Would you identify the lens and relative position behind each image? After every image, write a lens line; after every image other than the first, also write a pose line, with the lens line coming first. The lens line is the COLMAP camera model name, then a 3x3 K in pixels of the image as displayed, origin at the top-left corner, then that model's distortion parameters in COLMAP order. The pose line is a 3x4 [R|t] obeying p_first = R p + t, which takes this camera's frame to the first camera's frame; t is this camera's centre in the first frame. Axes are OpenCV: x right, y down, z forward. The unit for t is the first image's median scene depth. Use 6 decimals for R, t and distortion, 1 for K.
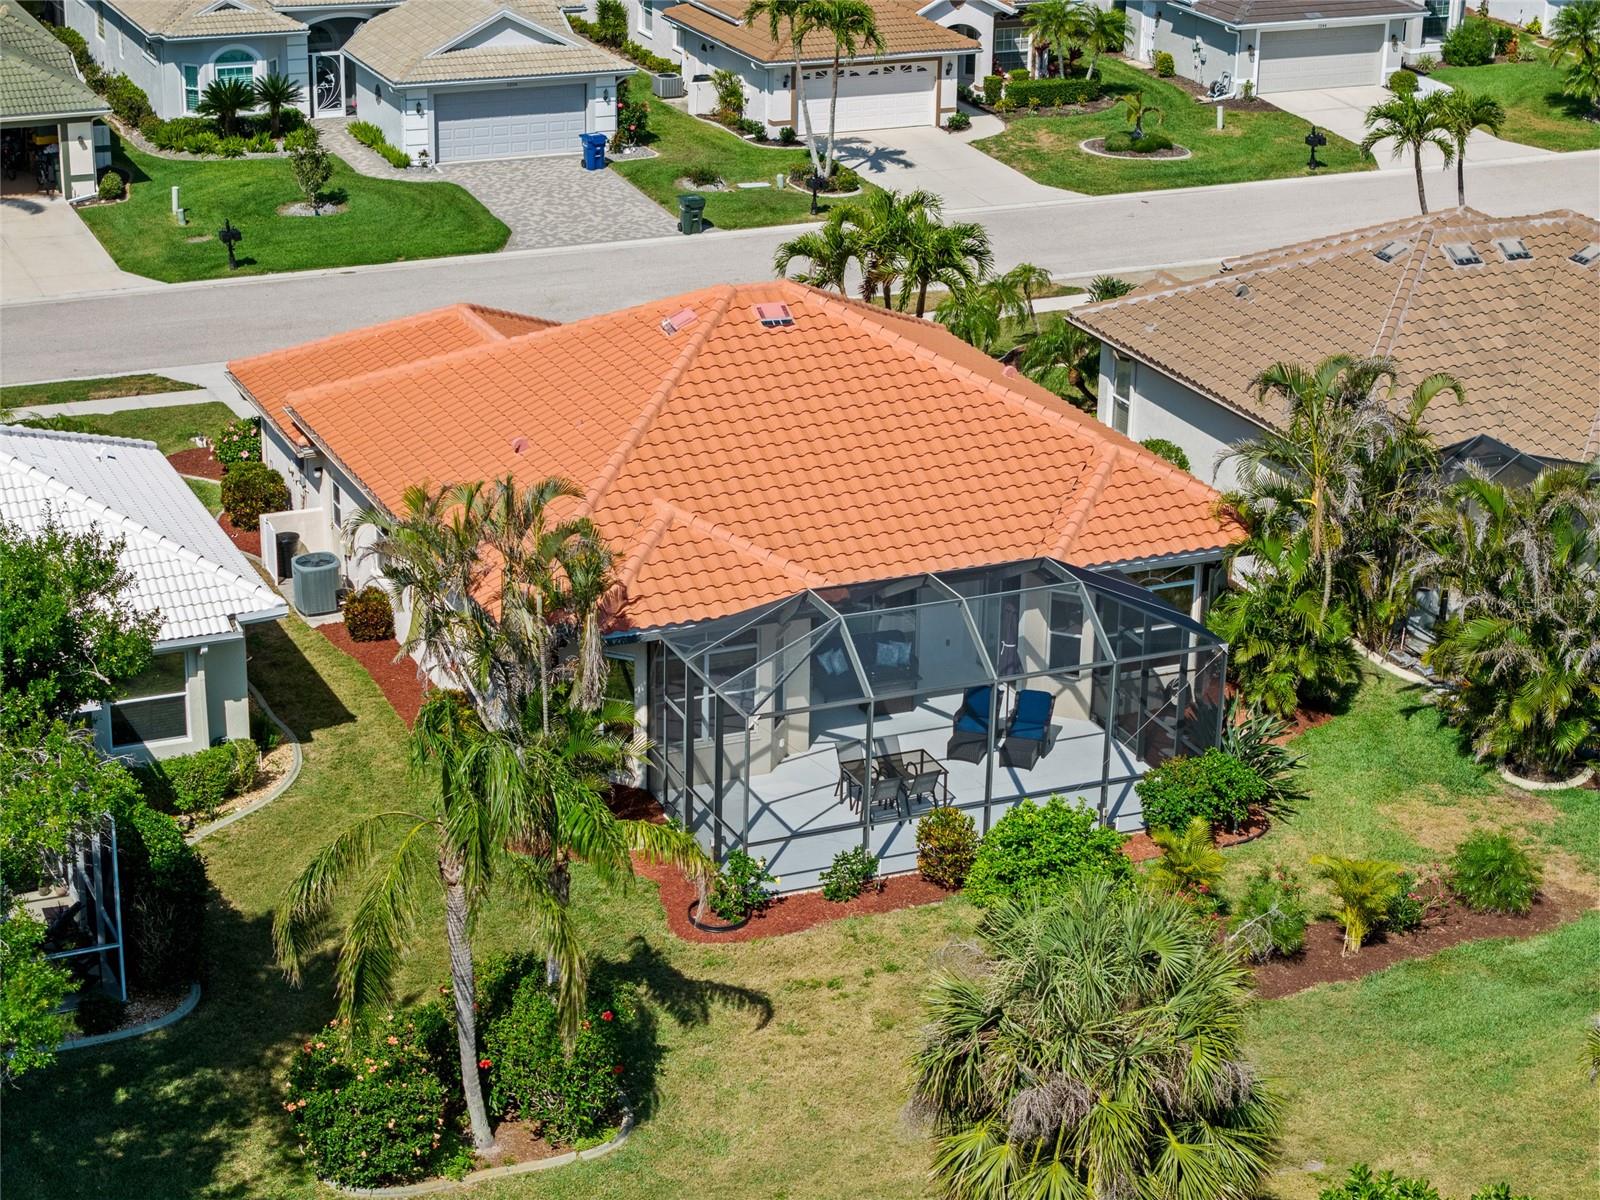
lens RADIAL K [[3234.0, 0, 800.0], [0, 3234.0, 600.0], [0, 0, 1]] dist [0.019421, -0.053023]
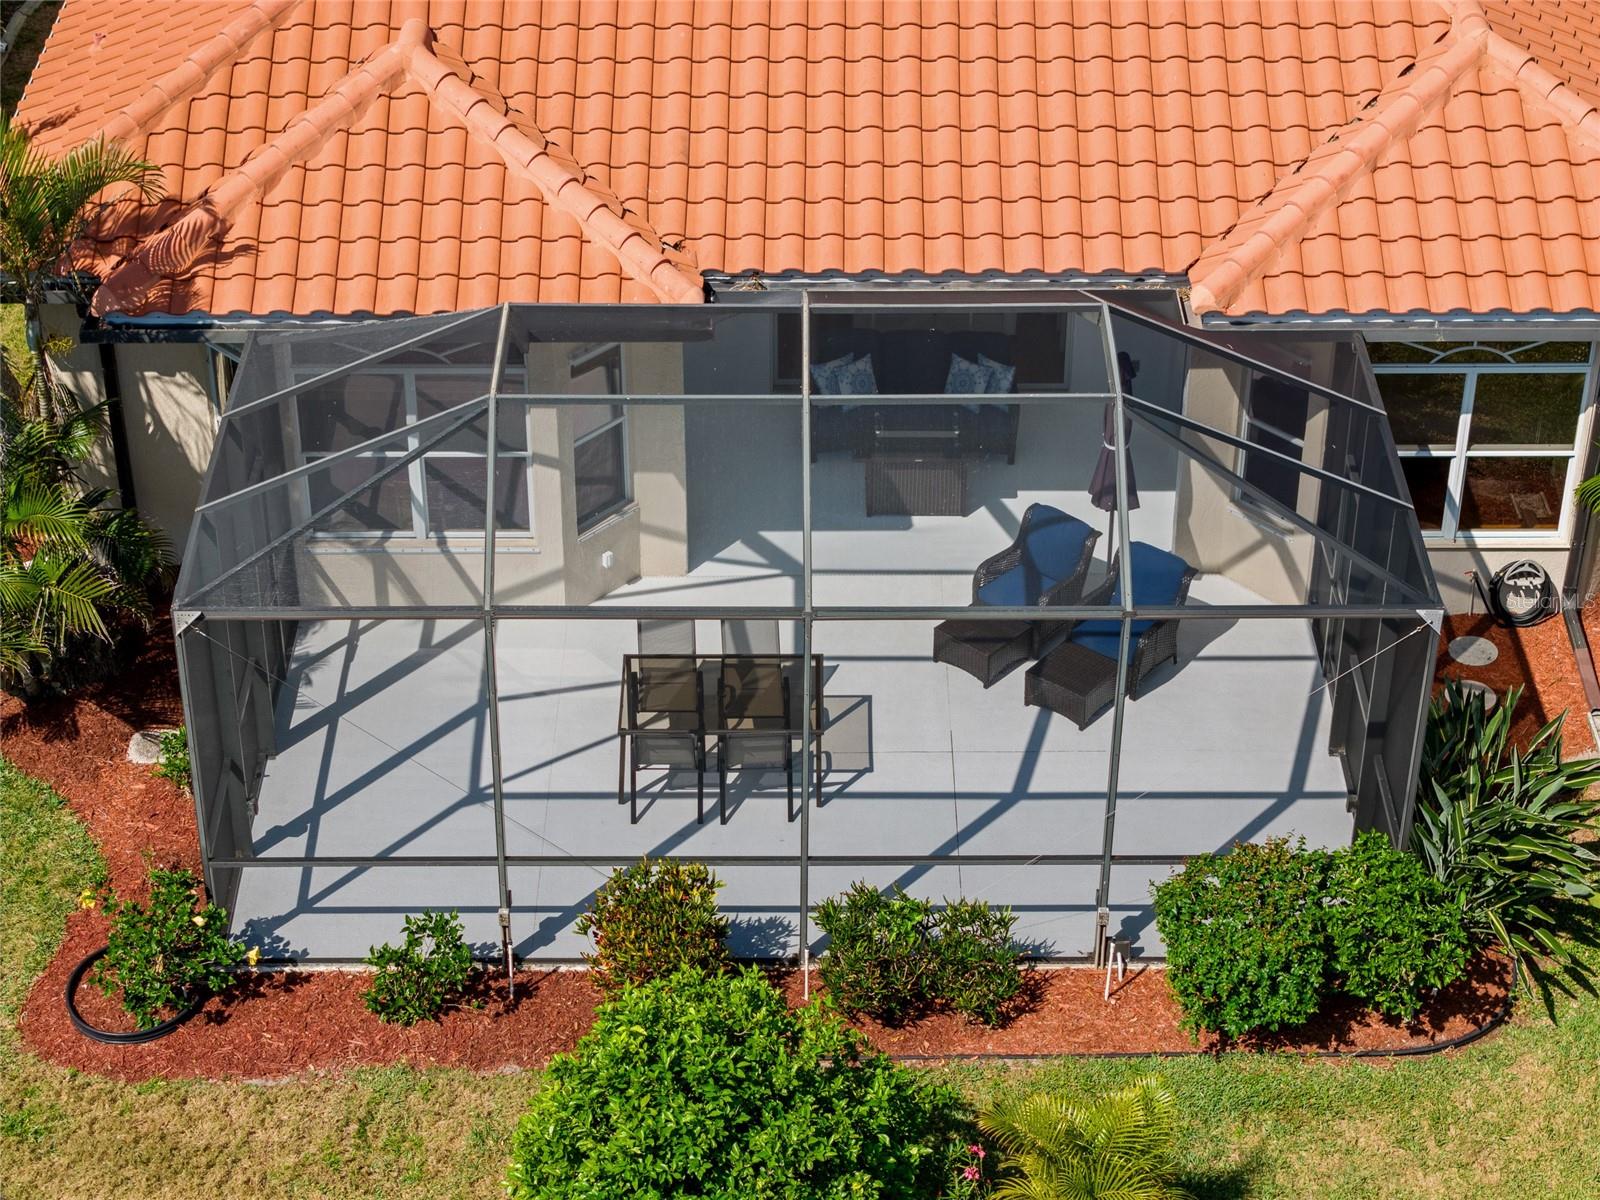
lens RADIAL K [[3234.0, 0, 800.0], [0, 3234.0, 600.0], [0, 0, 1]] dist [0.019421, -0.053023]
pose [[0.917057, 0.213428, -0.336832, 0.111766], [-0.128648, 0.957892, 0.256695, -0.047311], [0.377435, -0.192071, 0.905898, 0.341964]]
